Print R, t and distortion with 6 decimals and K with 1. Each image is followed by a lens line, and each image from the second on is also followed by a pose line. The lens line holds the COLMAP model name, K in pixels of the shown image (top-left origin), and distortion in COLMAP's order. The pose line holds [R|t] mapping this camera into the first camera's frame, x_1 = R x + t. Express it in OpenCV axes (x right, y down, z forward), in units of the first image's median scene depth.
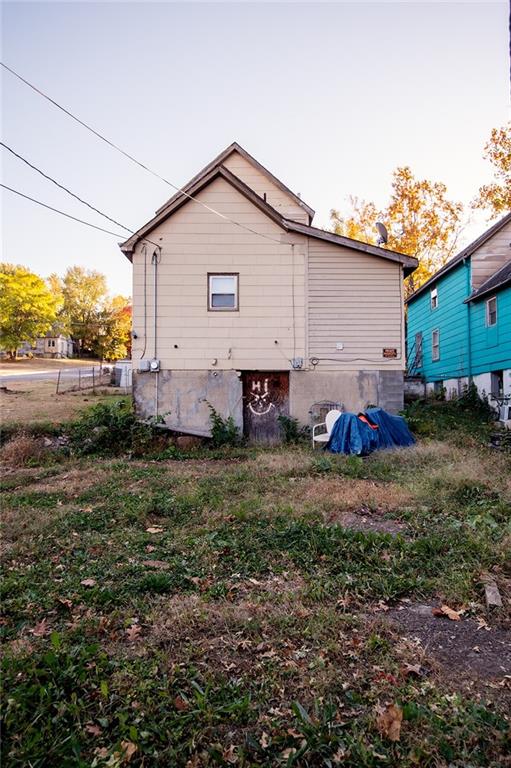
lens RADIAL K [[519.9, 0, 258.4], [0, 519.9, 384.6], [0, 0, 1]] dist [-0.011627, -0.002747]
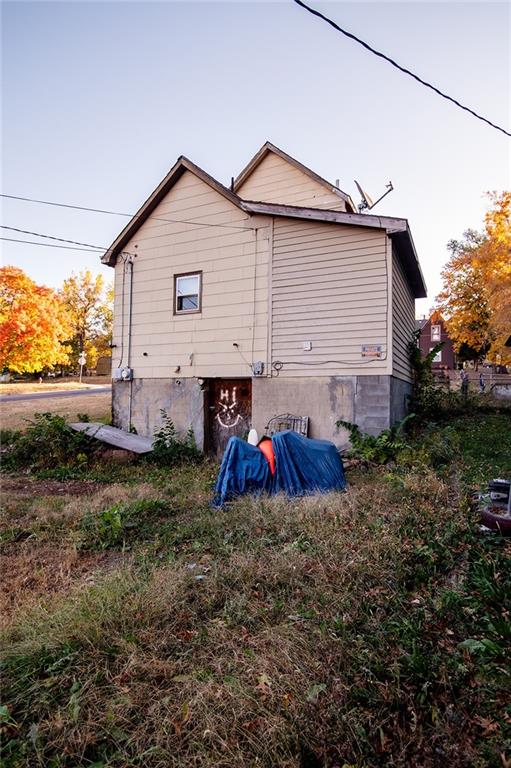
lens RADIAL K [[418.2, 0, 256.5], [0, 418.2, 383.1], [0, 0, 1]] dist [0.000491, 0.000170]
pose [[0.898042, -0.008275, -0.439832, 0.368448], [0.004327, 0.999941, -0.009979, -0.010877], [0.439889, 0.007059, 0.898025, 0.387721]]
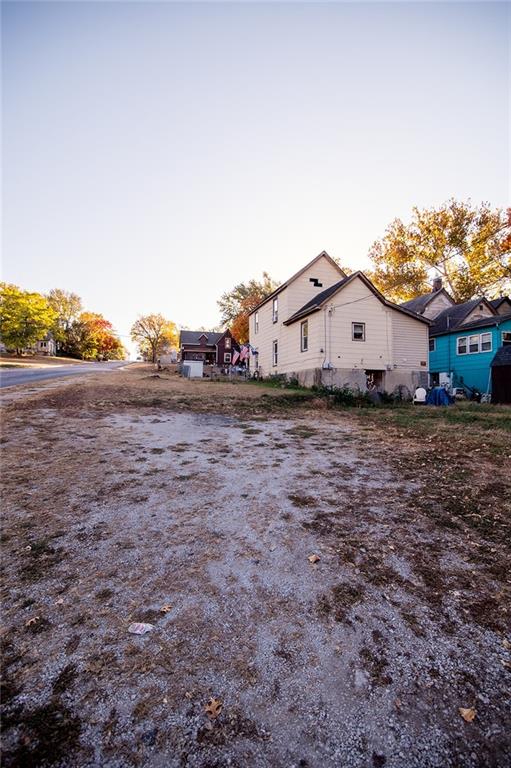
lens RADIAL K [[348.5, 0, 254.5], [0, 348.5, 388.0], [0, 0, 1]] dist [-0.001818, -0.000068]
pose [[0.960027, 0.012951, 0.279609, -0.861672], [-0.019628, 0.999585, 0.021094, 0.026483], [-0.279220, -0.025739, 0.959882, -0.237877]]
